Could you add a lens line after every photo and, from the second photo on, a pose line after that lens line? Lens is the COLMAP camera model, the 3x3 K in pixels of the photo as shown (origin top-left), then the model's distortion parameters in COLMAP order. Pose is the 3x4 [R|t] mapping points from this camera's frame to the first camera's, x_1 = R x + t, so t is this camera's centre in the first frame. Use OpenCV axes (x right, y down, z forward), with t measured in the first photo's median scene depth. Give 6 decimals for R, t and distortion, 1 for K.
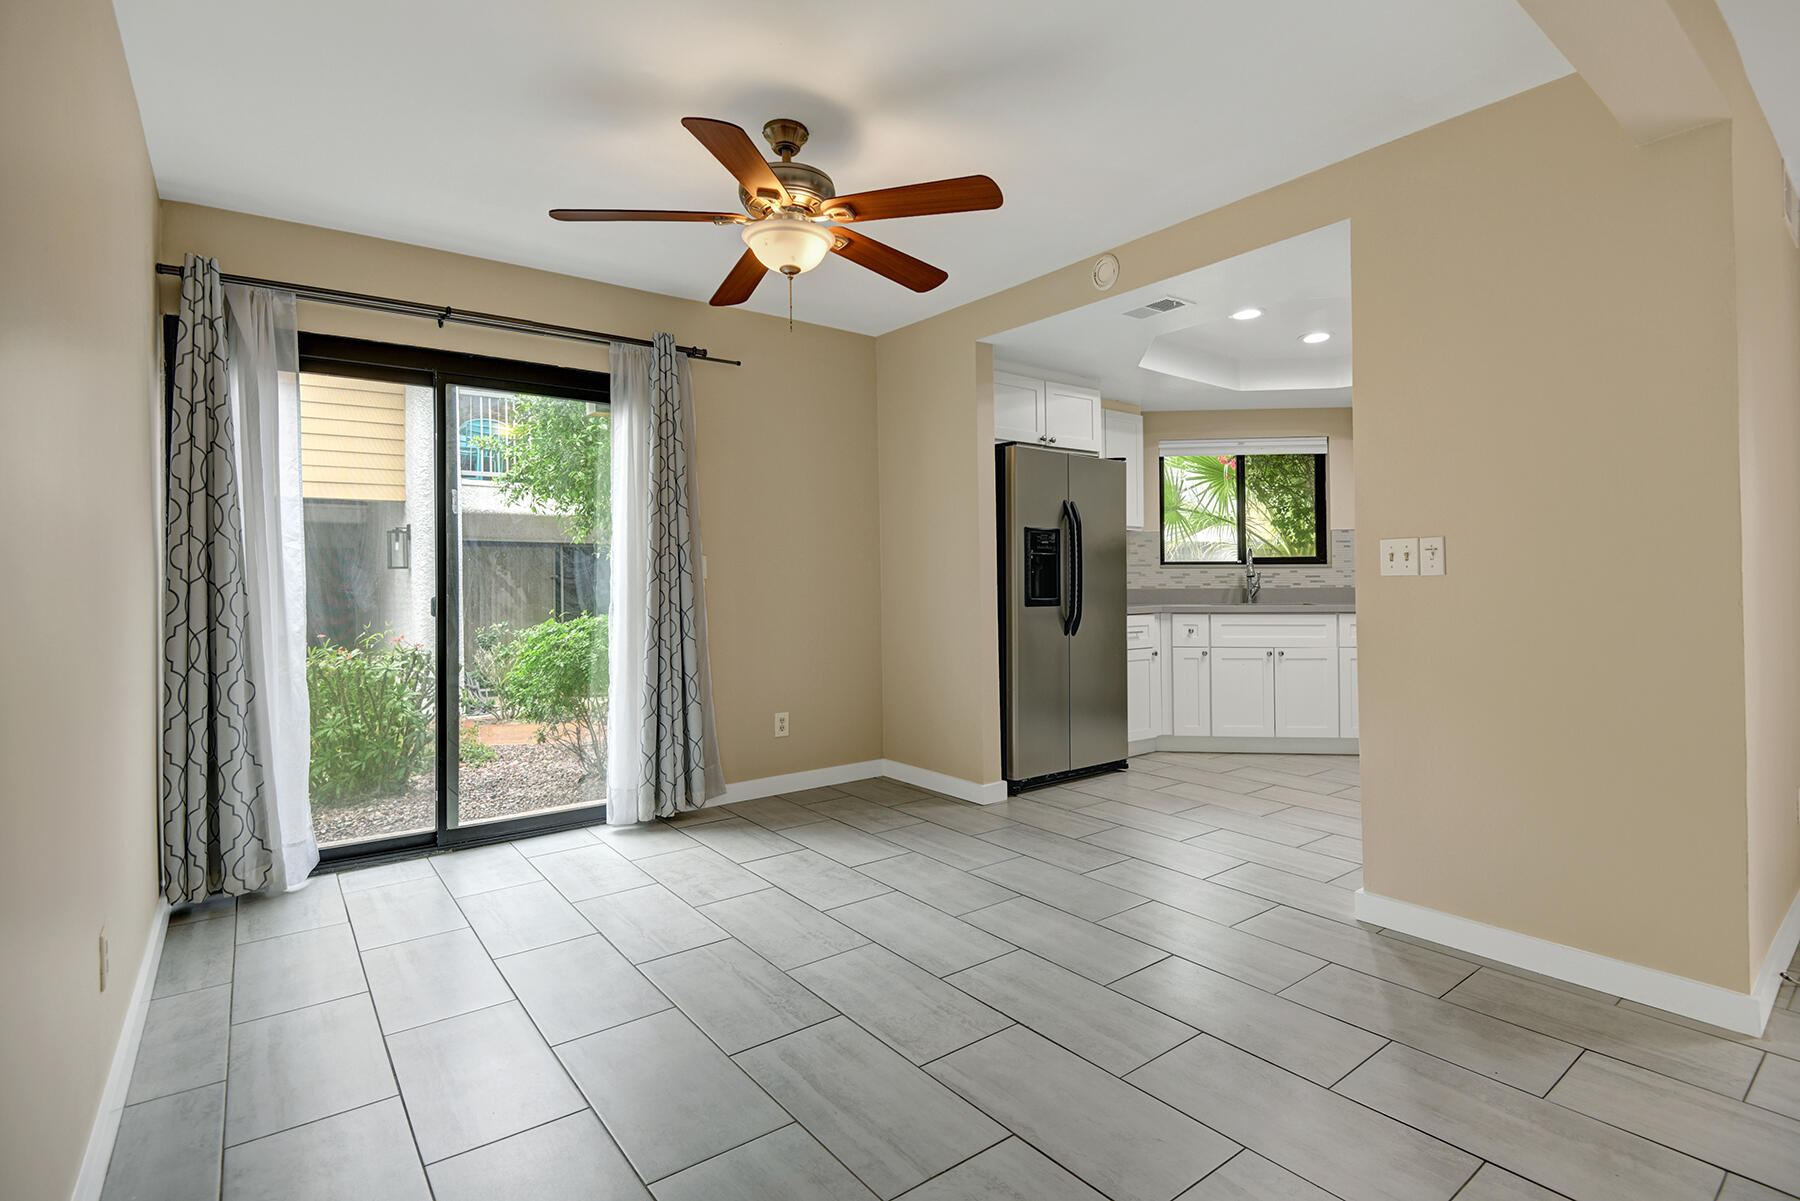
lens RADIAL K [[847.5, 0, 895.0], [0, 847.5, 588.1], [0, 0, 1]] dist [-0.021352, -0.000838]
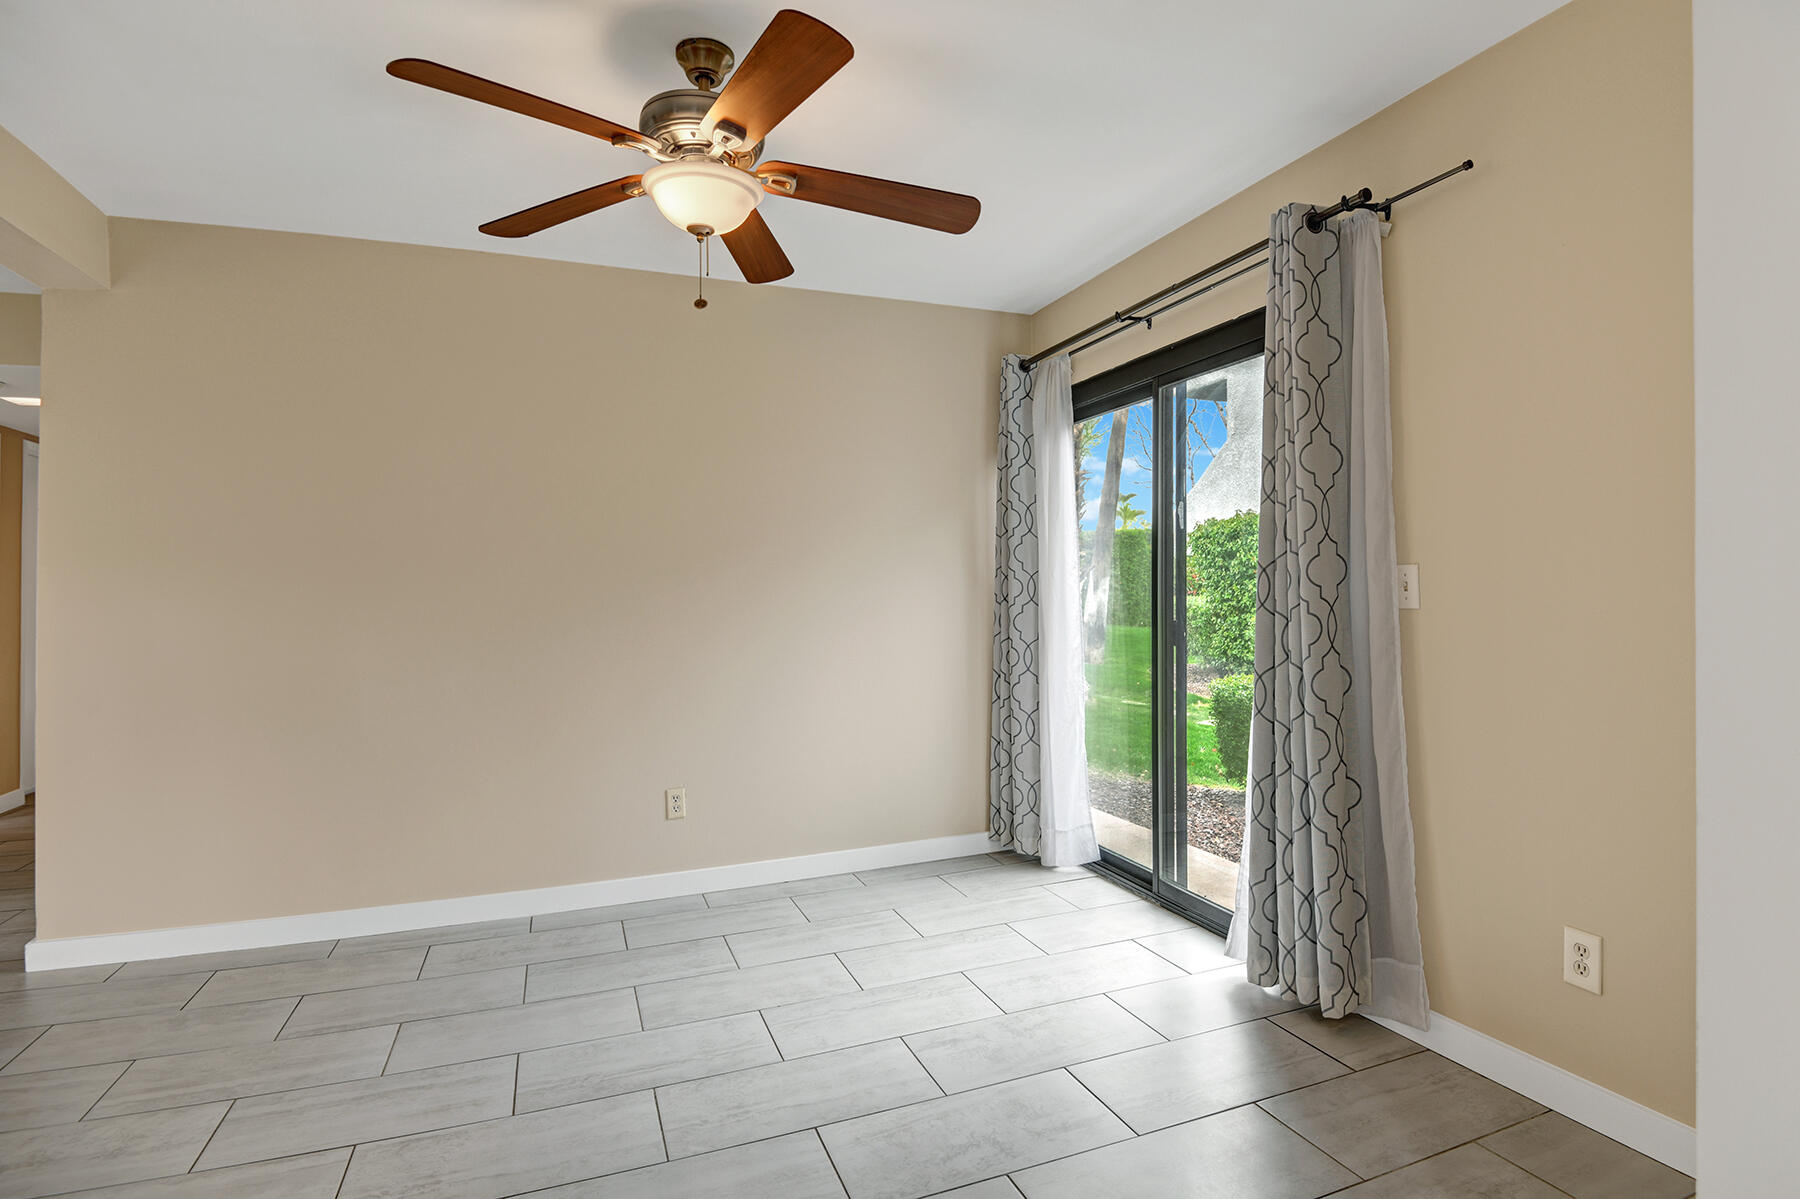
lens RADIAL K [[847.5, 0, 905.8], [0, 847.5, 590.5], [0, 0, 1]] dist [-0.021352, -0.000838]
pose [[-0.213434, 0.010308, -0.976903, 0.429218], [0.008596, 0.999925, 0.008673, -0.036336], [0.976920, -0.006546, -0.213506, 0.962886]]
